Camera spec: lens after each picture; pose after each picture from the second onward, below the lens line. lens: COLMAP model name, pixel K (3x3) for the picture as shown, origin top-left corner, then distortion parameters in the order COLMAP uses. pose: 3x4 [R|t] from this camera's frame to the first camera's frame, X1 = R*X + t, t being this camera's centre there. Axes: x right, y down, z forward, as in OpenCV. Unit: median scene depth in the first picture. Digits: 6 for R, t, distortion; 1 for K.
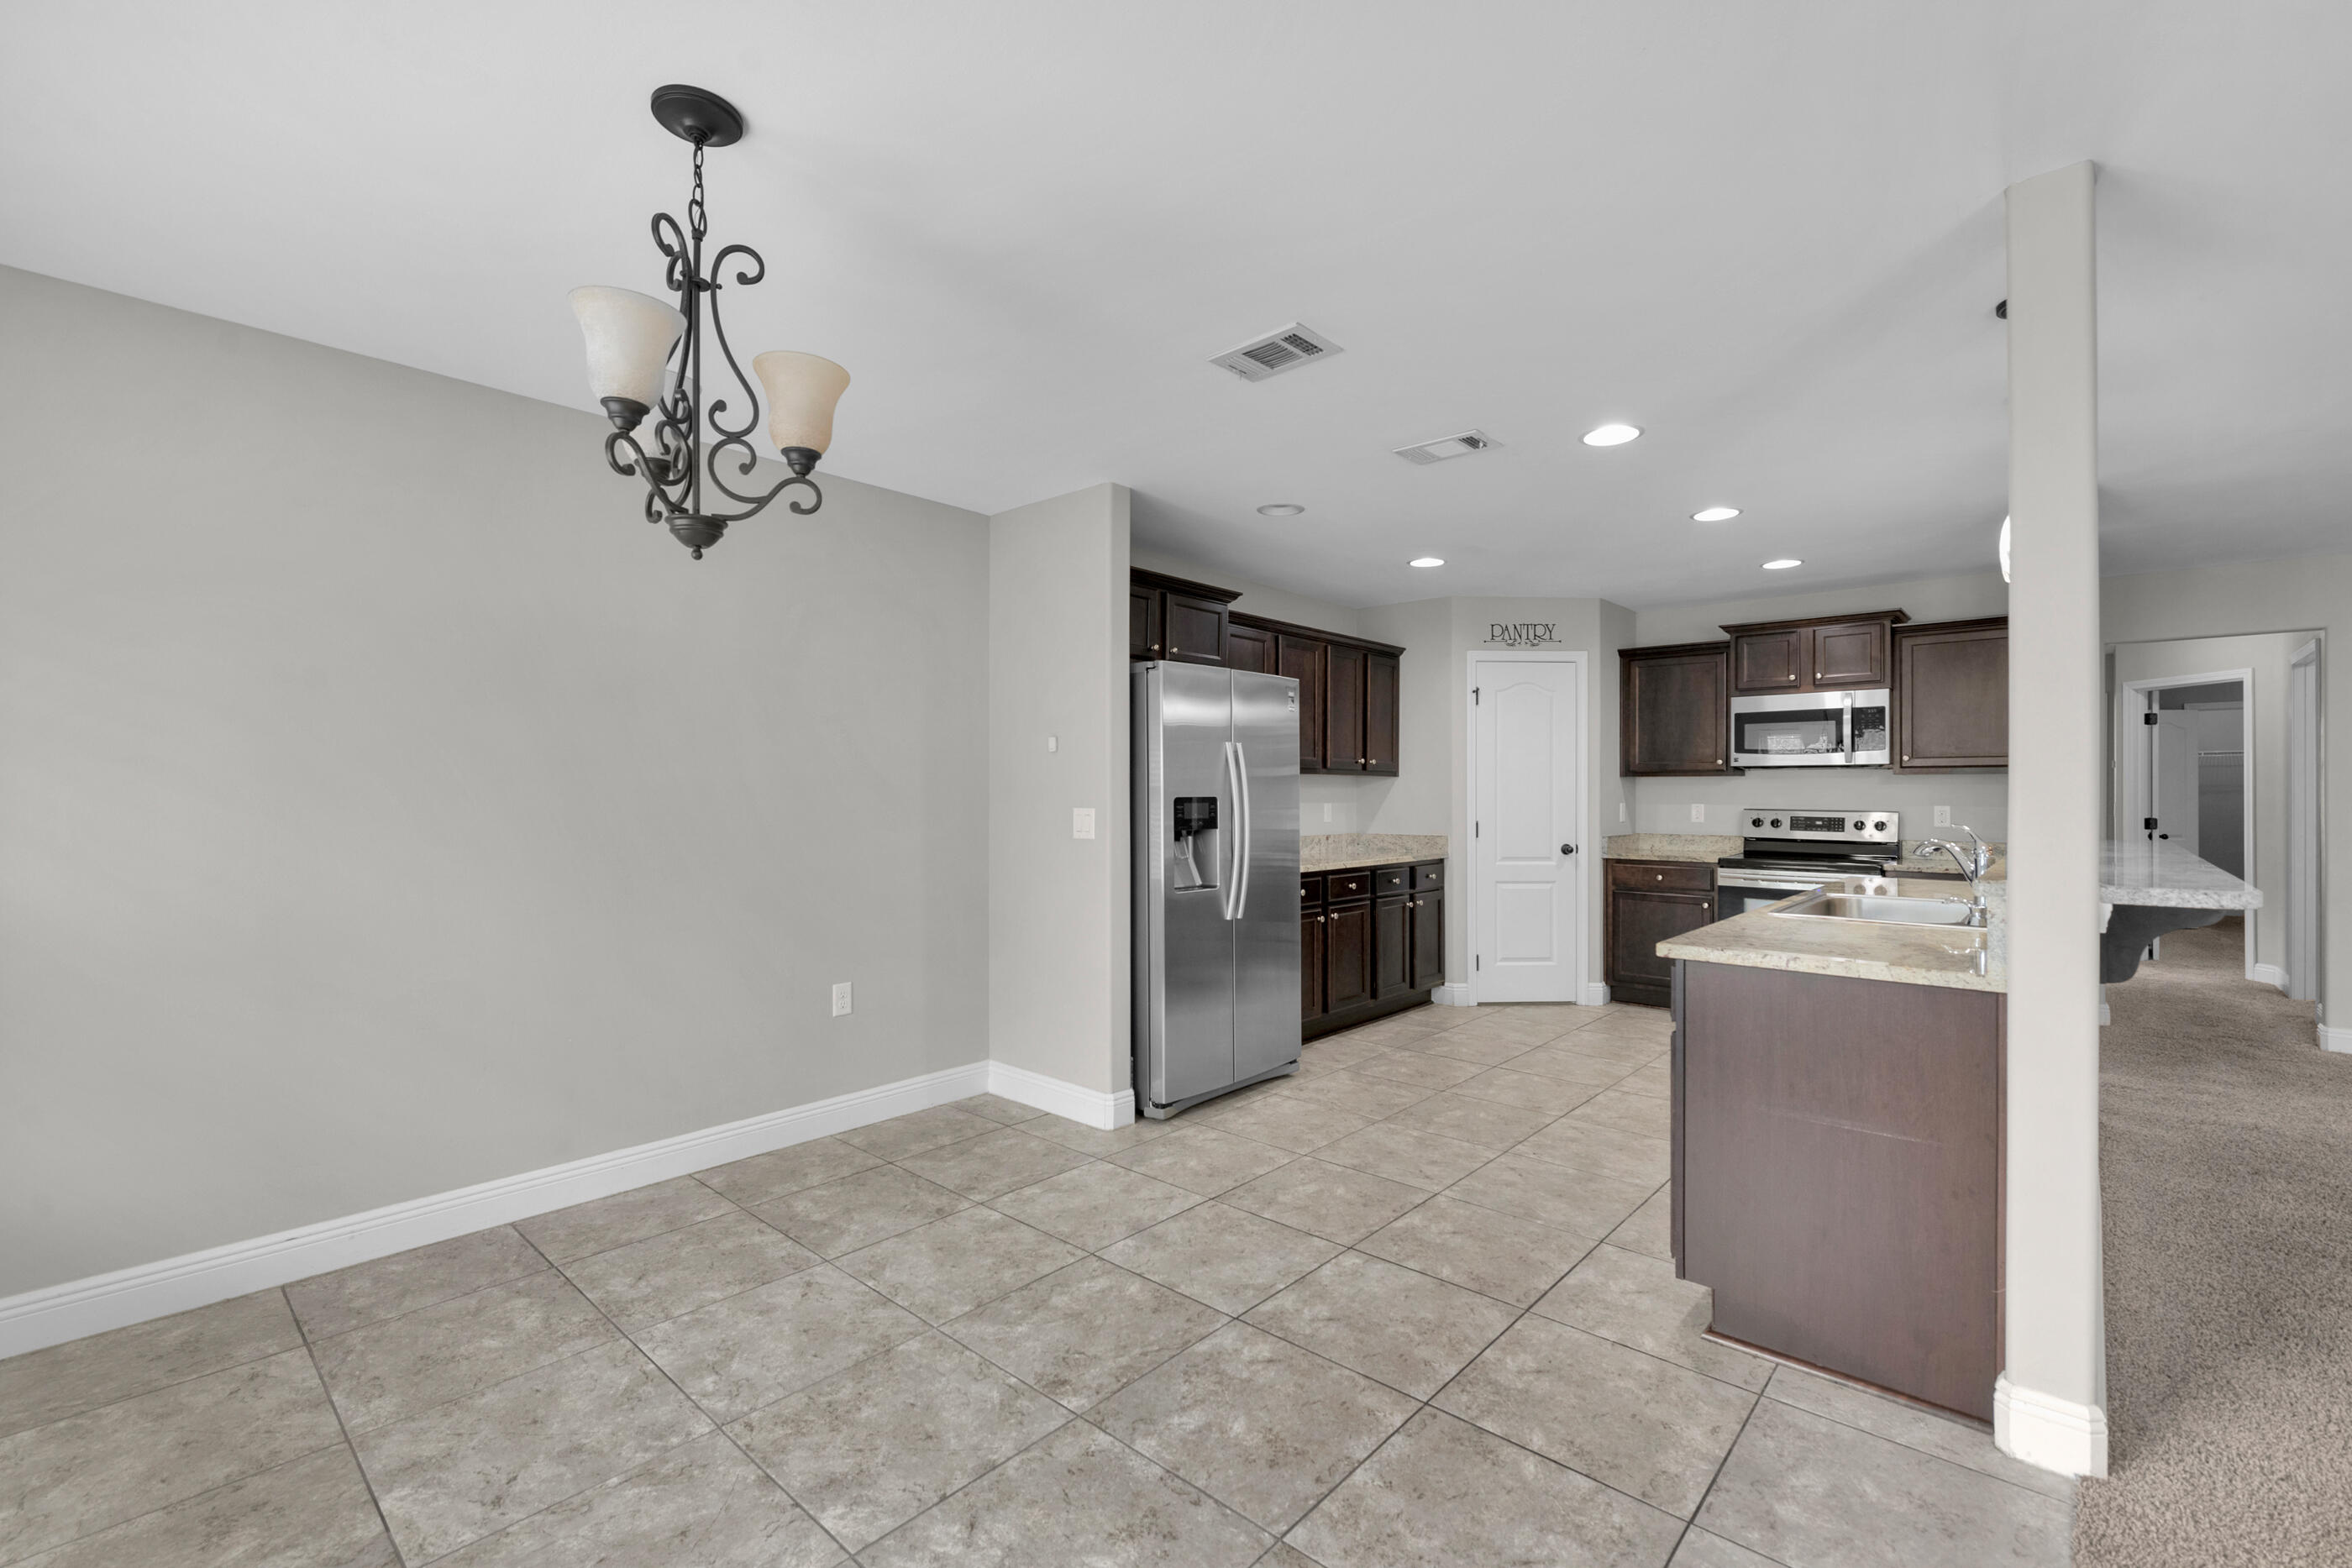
lens RADIAL K [[991.3, 0, 1176.9], [0, 991.3, 789.5], [0, 0, 1]] dist [-0.001452, -0.000414]
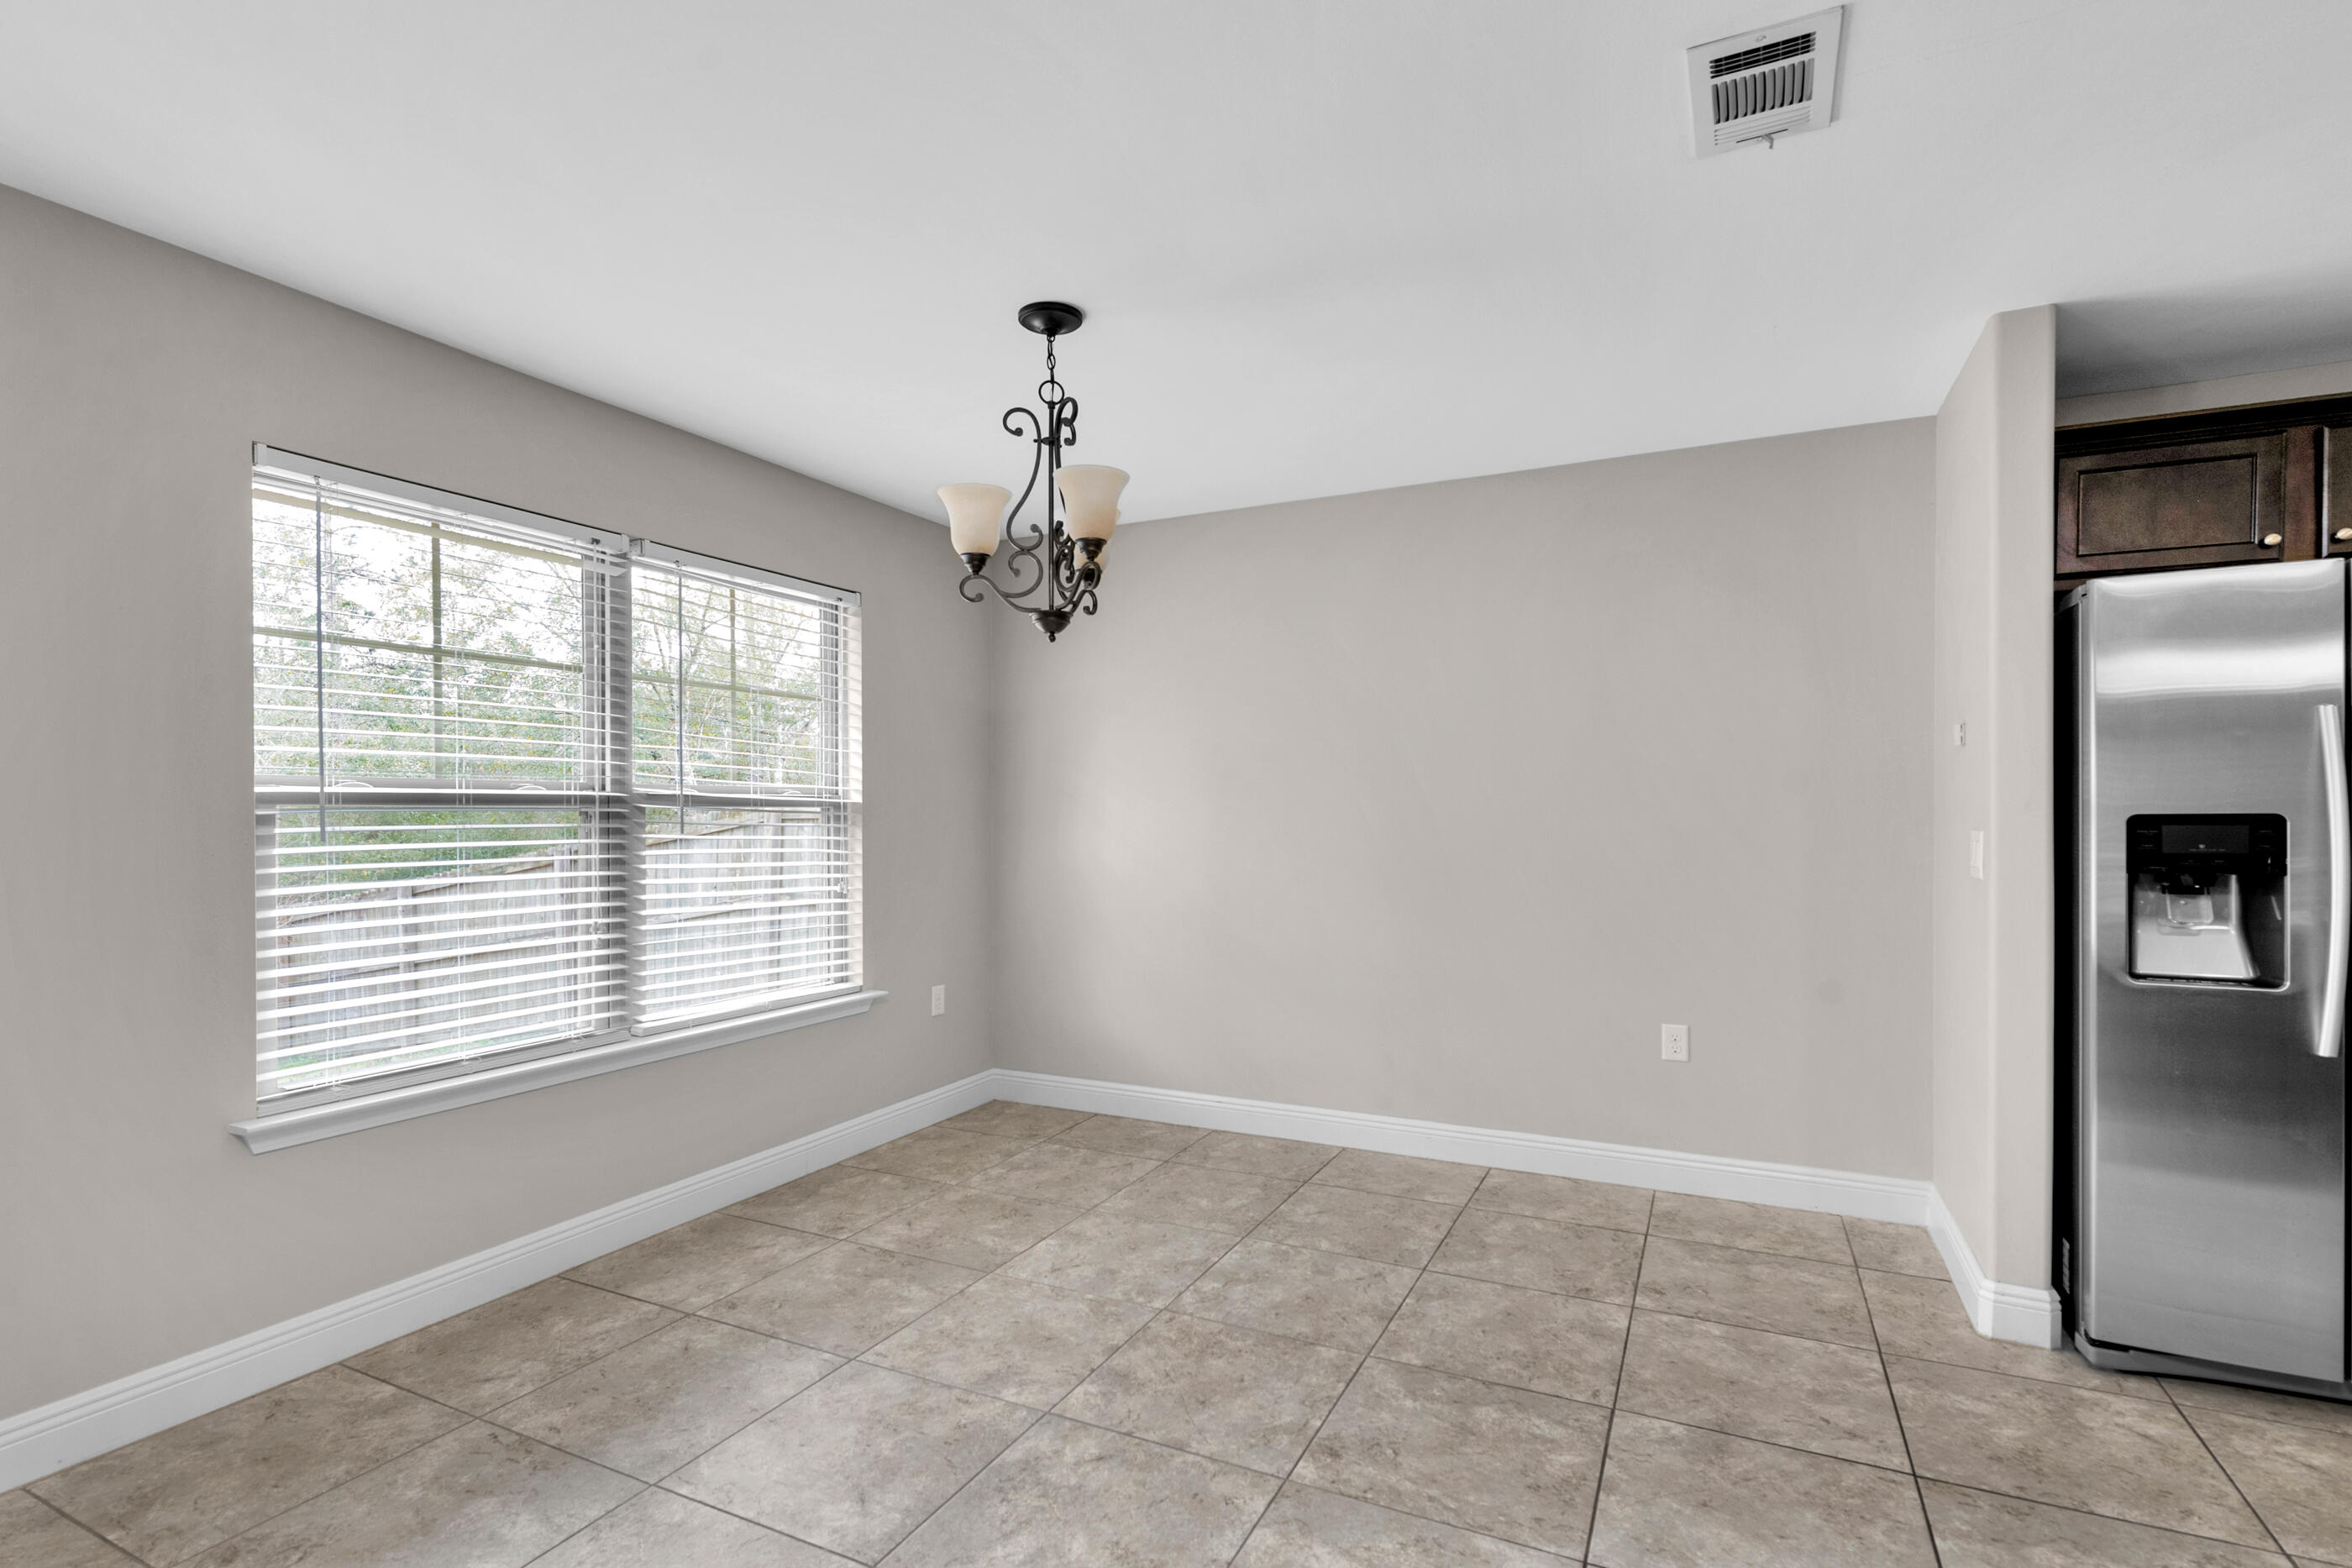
lens RADIAL K [[1037.5, 0, 1224.9], [0, 1037.5, 812.2], [0, 0, 1]] dist [-0.000713, -0.000389]
pose [[0.317798, -0.000784, -0.948158, 0.315233], [0.006653, 0.999977, 0.001403, 0.002194], [0.948135, -0.006754, 0.317796, 0.251572]]
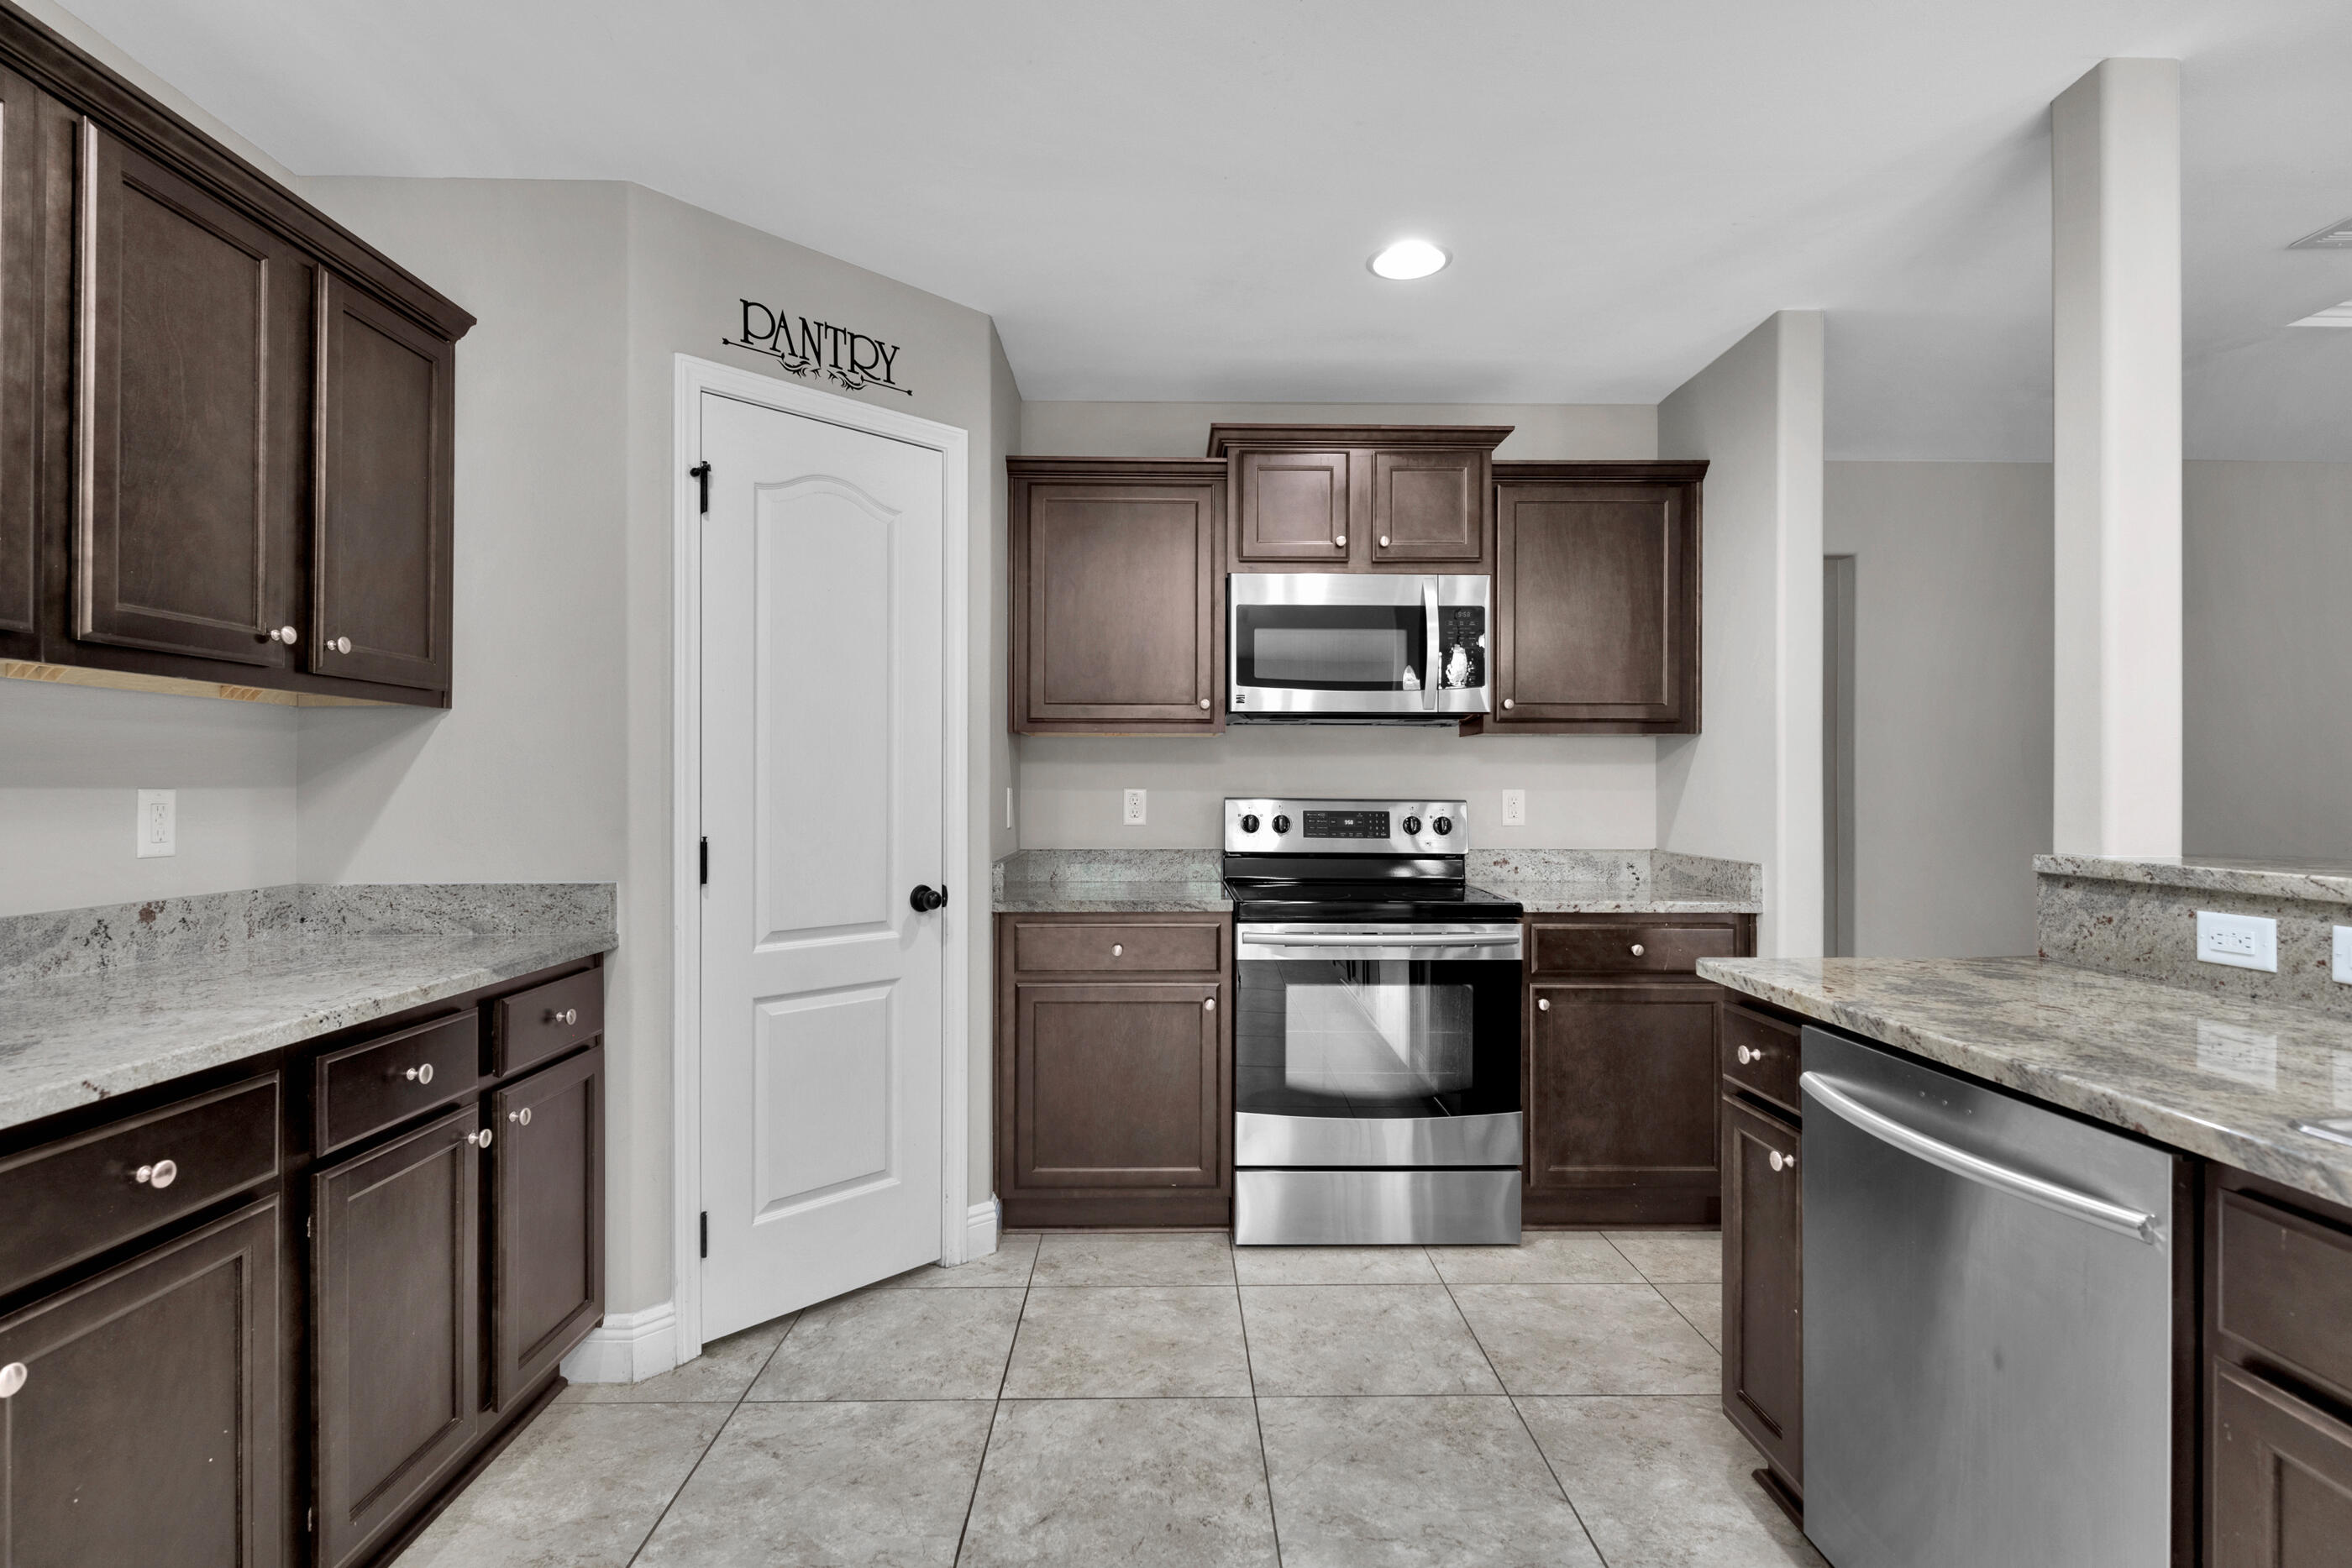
lens RADIAL K [[1131.7, 0, 1180.6], [0, 1131.7, 783.1], [0, 0, 1]] dist [0.009737, -0.006132]
pose [[0.729892, 0.001711, 0.683561, 0.183832], [-0.002634, 0.999996, 0.000310, 0.014420], [-0.683558, -0.002027, 0.729894, 0.720232]]
